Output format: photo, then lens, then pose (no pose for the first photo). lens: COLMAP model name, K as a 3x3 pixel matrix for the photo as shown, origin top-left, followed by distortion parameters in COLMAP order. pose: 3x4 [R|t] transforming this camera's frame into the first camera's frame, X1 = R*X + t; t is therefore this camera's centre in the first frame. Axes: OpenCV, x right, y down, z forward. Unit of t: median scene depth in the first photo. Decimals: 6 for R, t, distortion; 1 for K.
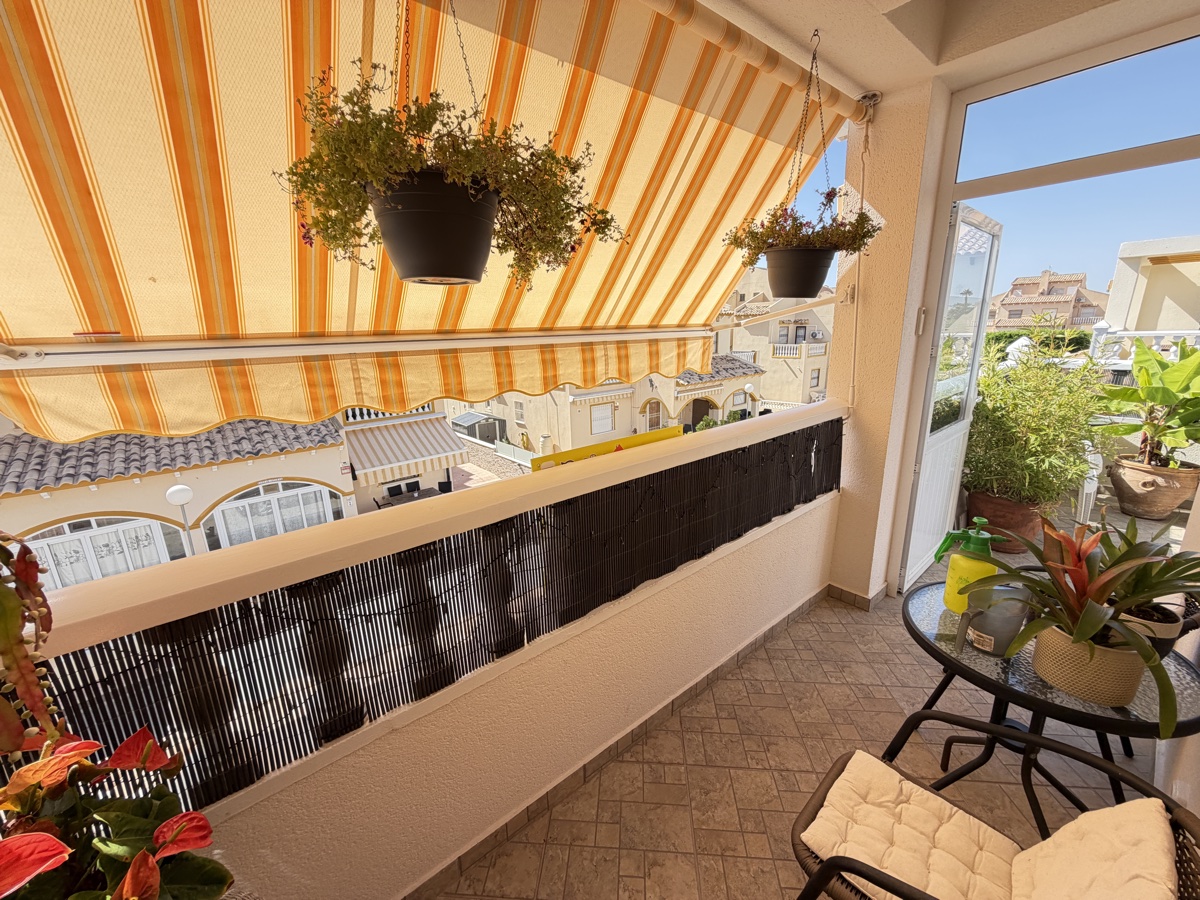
lens RADIAL K [[478.5, 0, 598.3], [0, 478.5, 448.6], [0, 0, 1]] dist [0.001429, -0.000072]
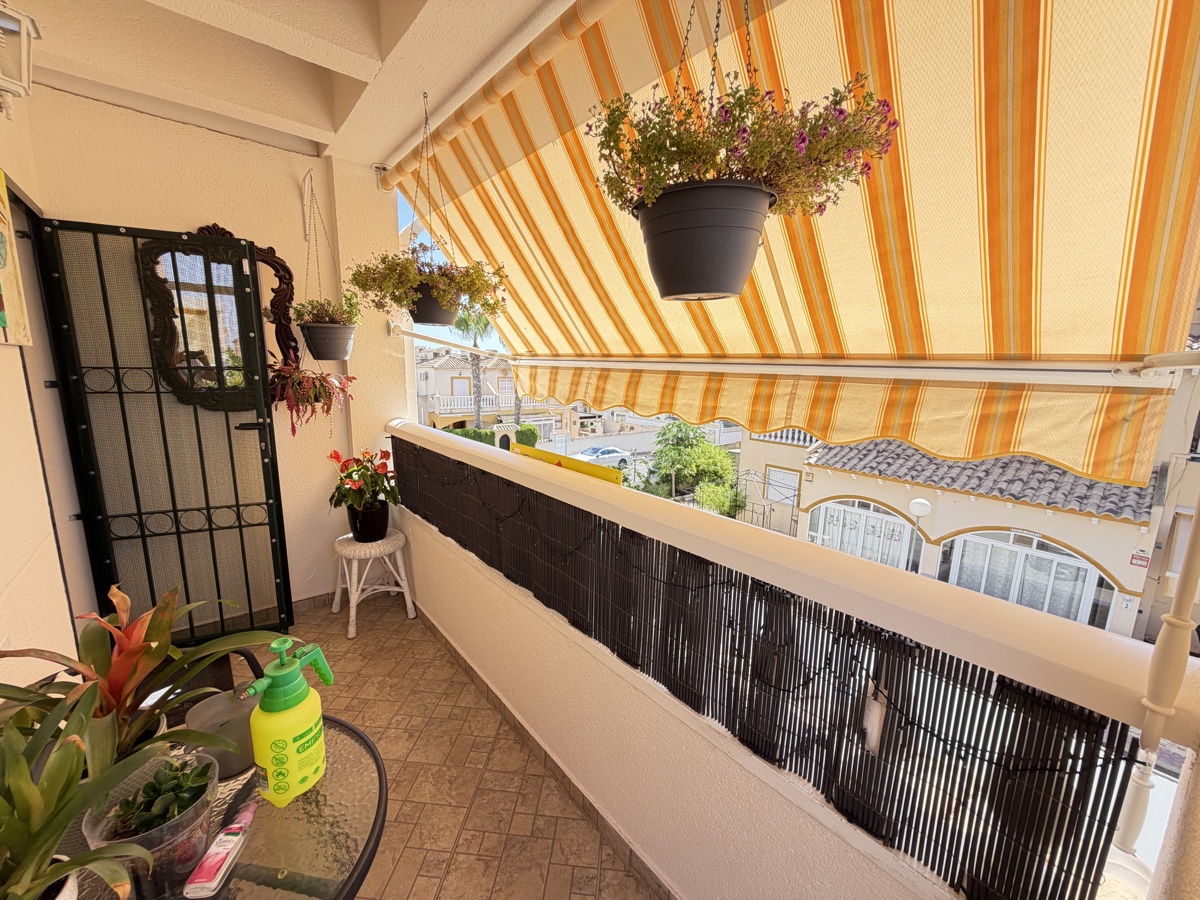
lens RADIAL K [[478.5, 0, 597.1], [0, 478.5, 447.4], [0, 0, 1]] dist [0.001429, -0.000072]
pose [[-0.004851, 0.196523, -0.980487, 0.190430], [-0.267503, 0.944510, 0.190636, -0.045927], [0.963545, 0.263209, 0.047989, 0.181484]]
